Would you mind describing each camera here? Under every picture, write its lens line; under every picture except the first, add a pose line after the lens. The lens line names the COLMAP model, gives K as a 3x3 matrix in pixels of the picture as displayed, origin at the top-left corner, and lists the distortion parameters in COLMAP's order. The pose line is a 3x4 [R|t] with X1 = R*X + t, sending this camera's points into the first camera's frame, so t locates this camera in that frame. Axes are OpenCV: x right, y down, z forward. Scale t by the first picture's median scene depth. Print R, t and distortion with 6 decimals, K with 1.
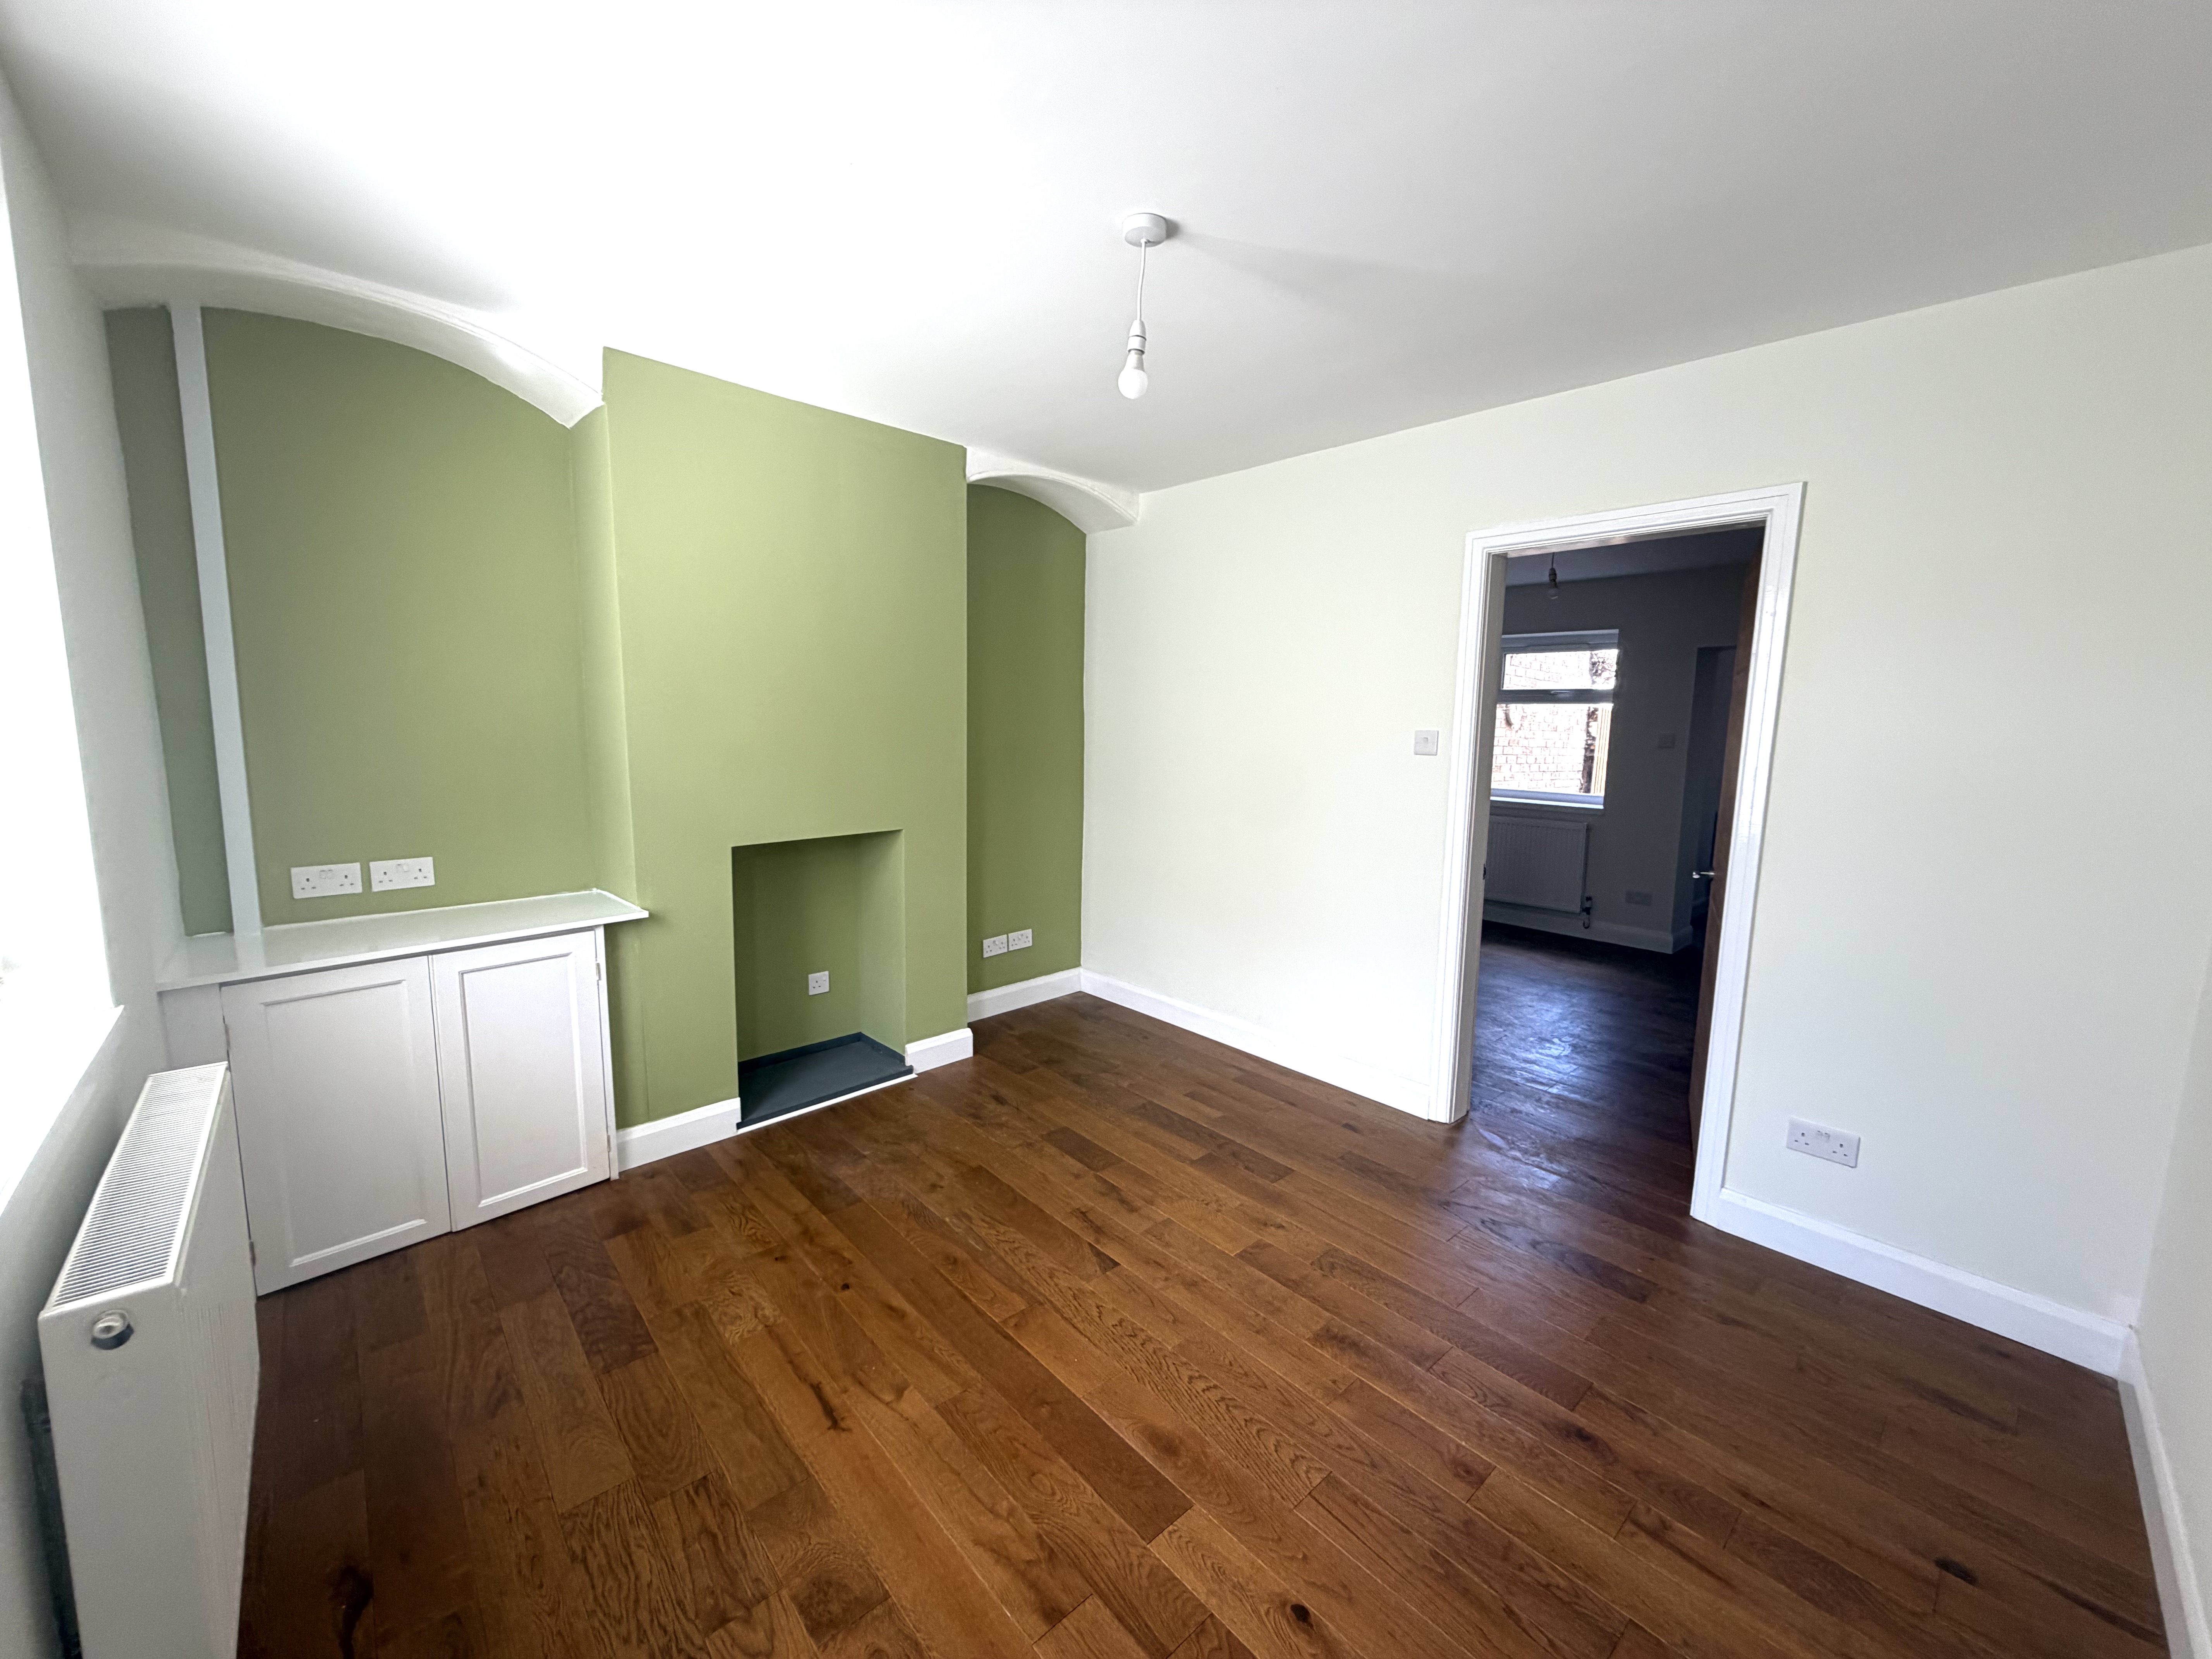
lens RADIAL K [[878.3, 0, 1100.2], [0, 878.3, 827.6], [0, 0, 1]] dist [0.002679, 0.000100]
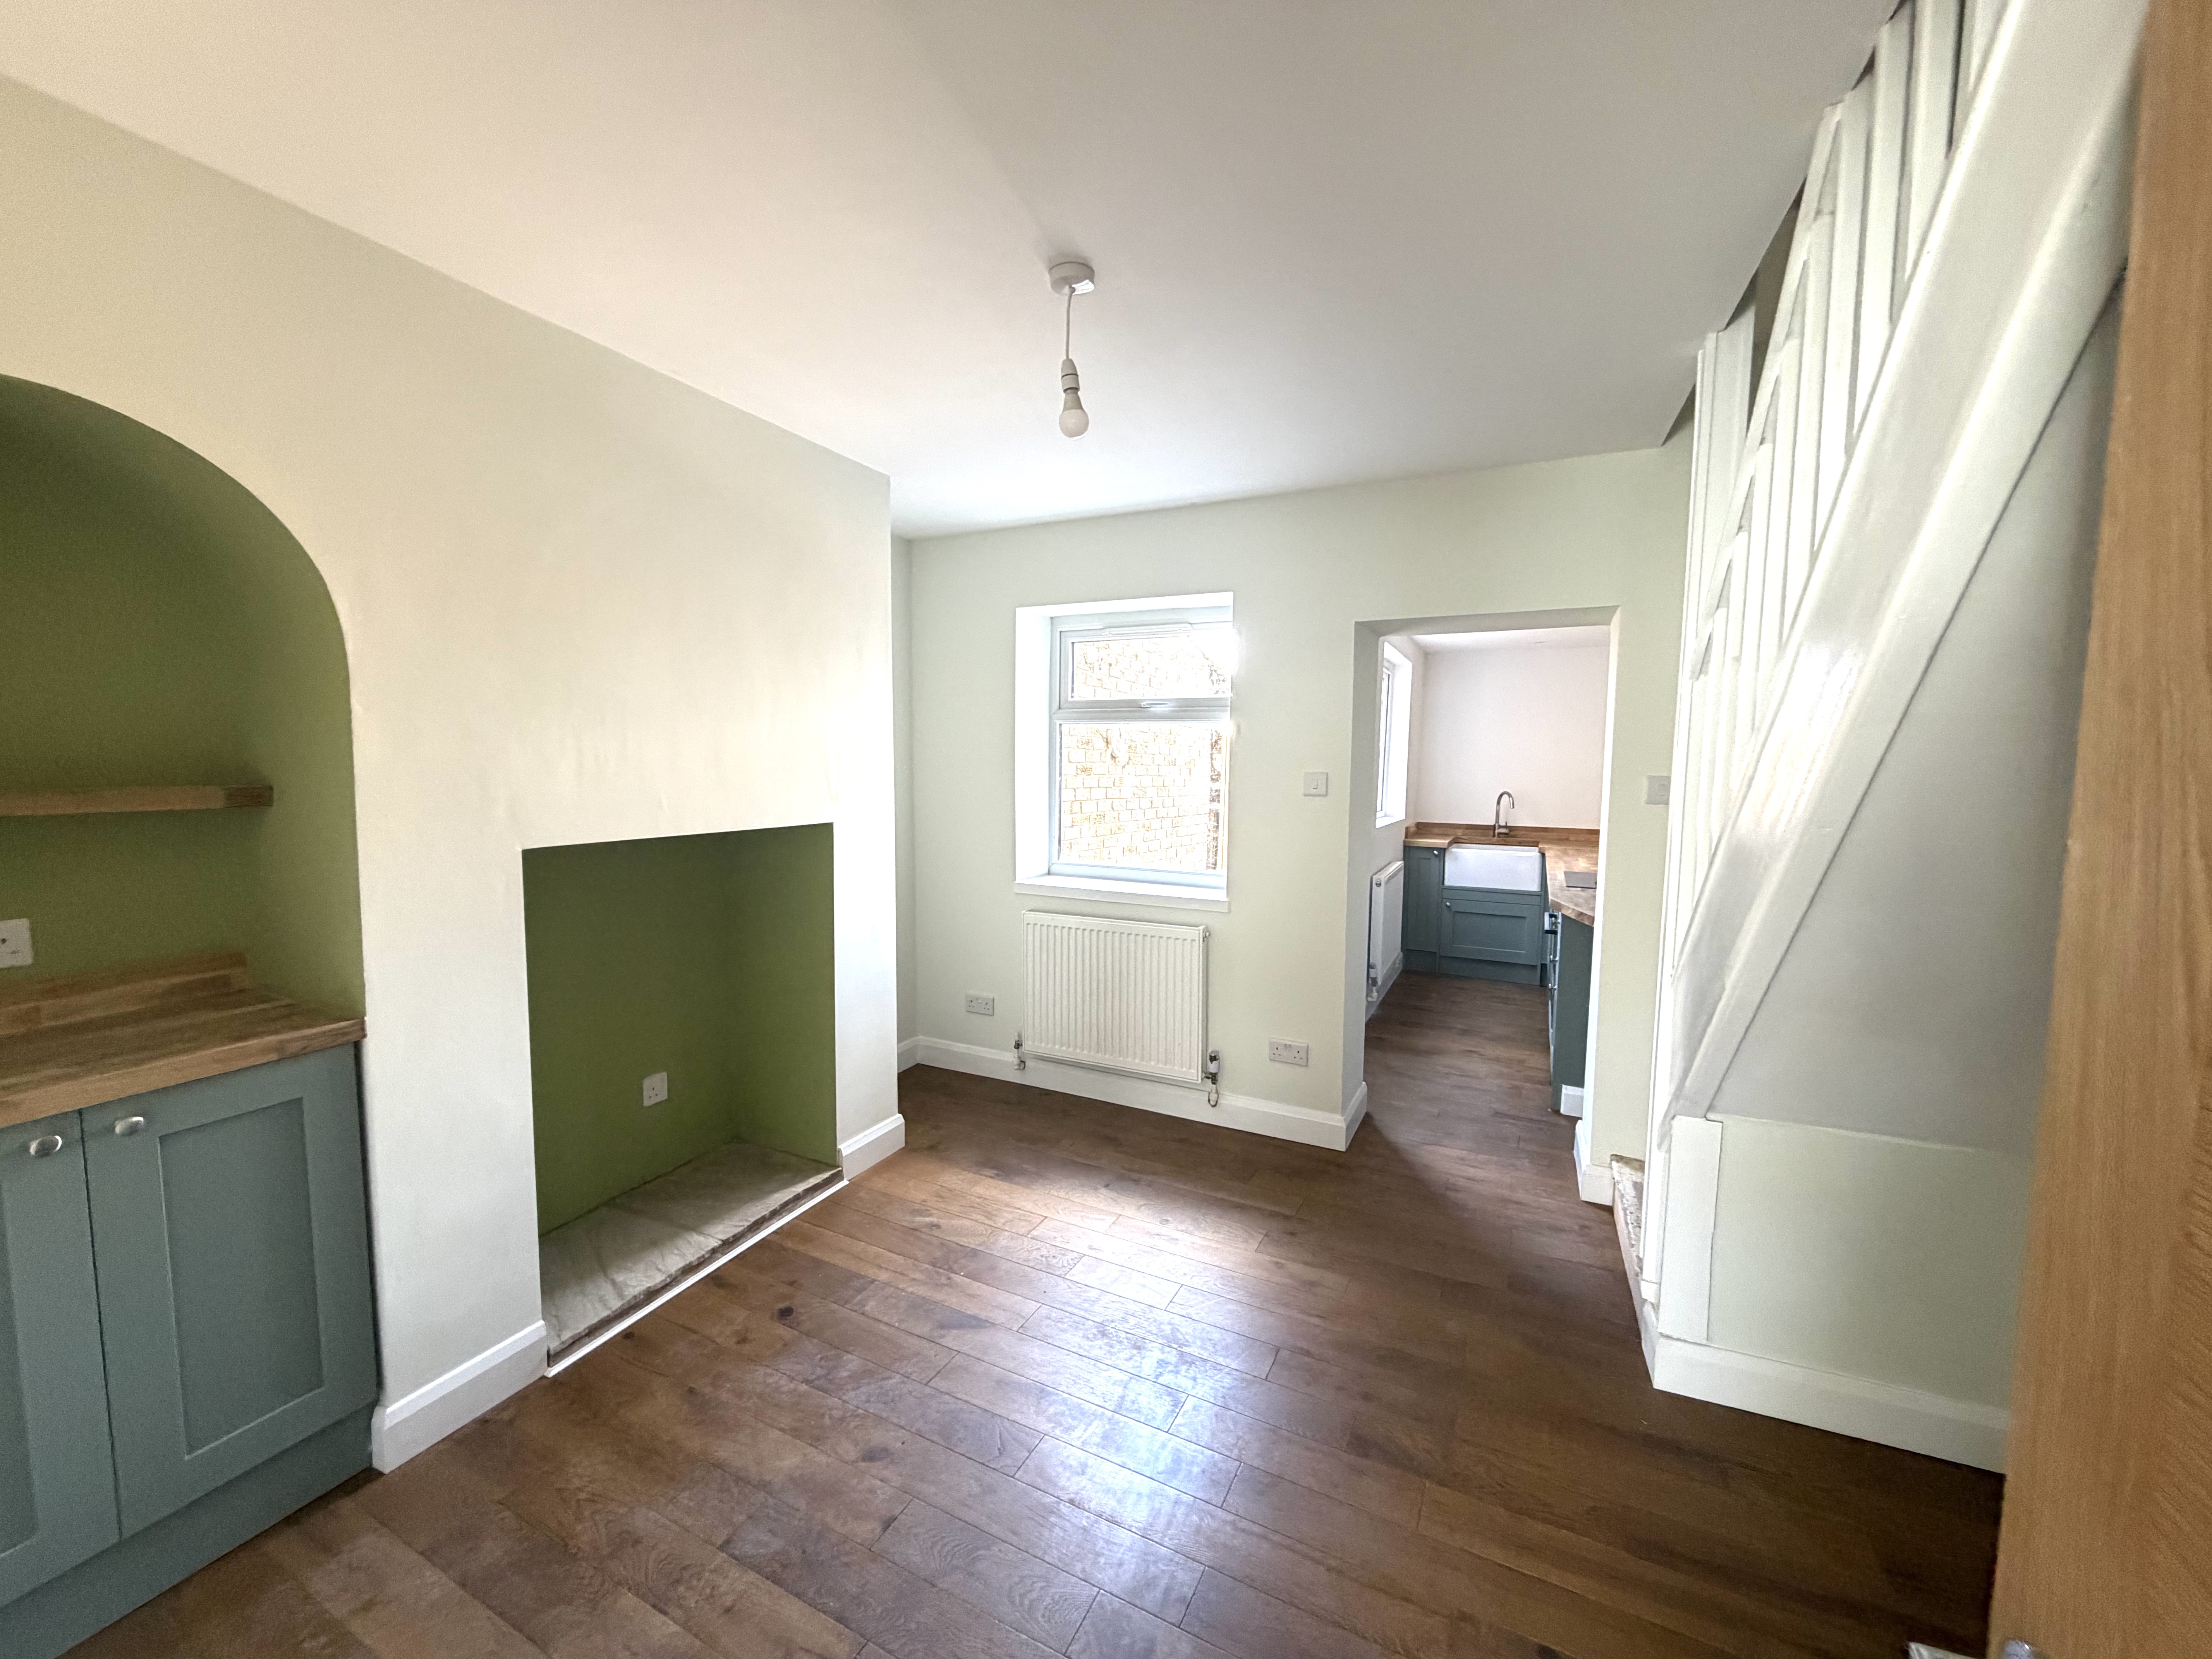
lens RADIAL K [[878.3, 0, 1100.2], [0, 878.3, 827.6], [0, 0, 1]] dist [0.002679, 0.000100]
pose [[0.934492, -0.042181, 0.353476, 0.183856], [0.056853, 0.997894, -0.031224, -0.034997], [-0.351415, 0.049275, 0.934922, 0.305652]]
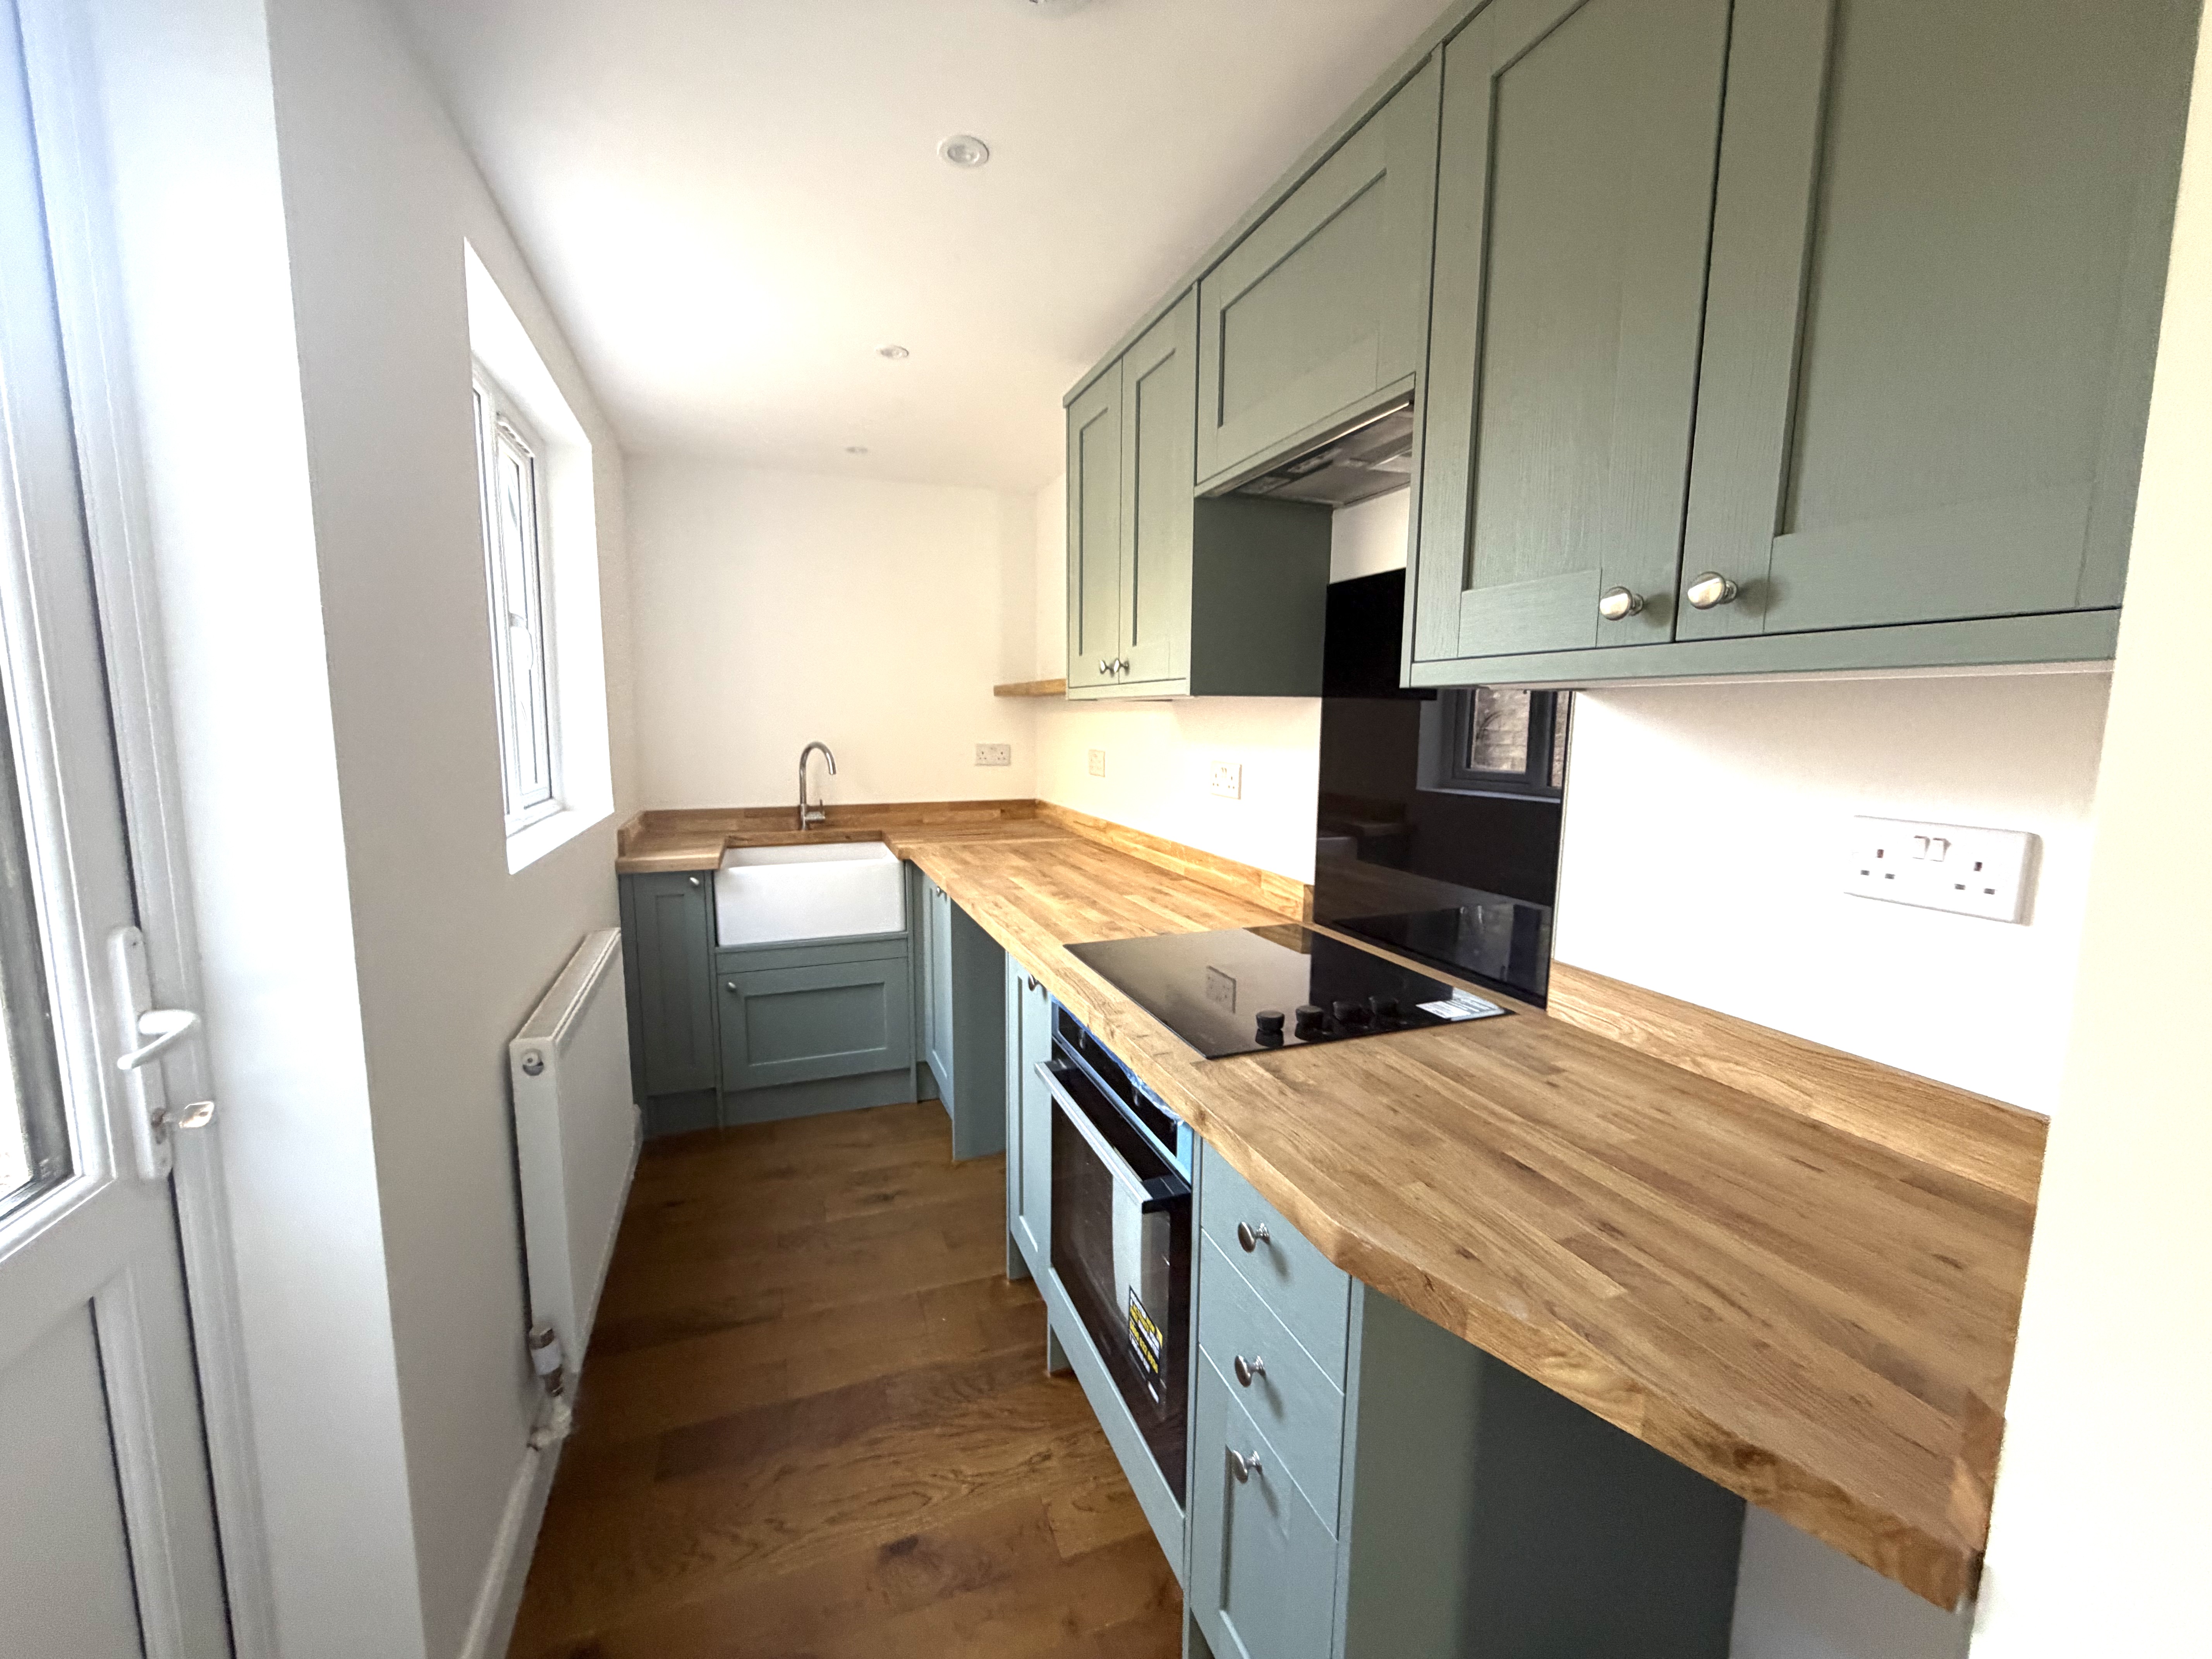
lens RADIAL K [[878.3, 0, 1100.2], [0, 878.3, 827.6], [0, 0, 1]] dist [0.002679, 0.000100]
pose [[0.365693, -0.138328, 0.920399, 0.337014], [0.119899, 0.987656, 0.100798, -0.047023], [-0.922980, 0.073494, 0.377764, 0.484941]]
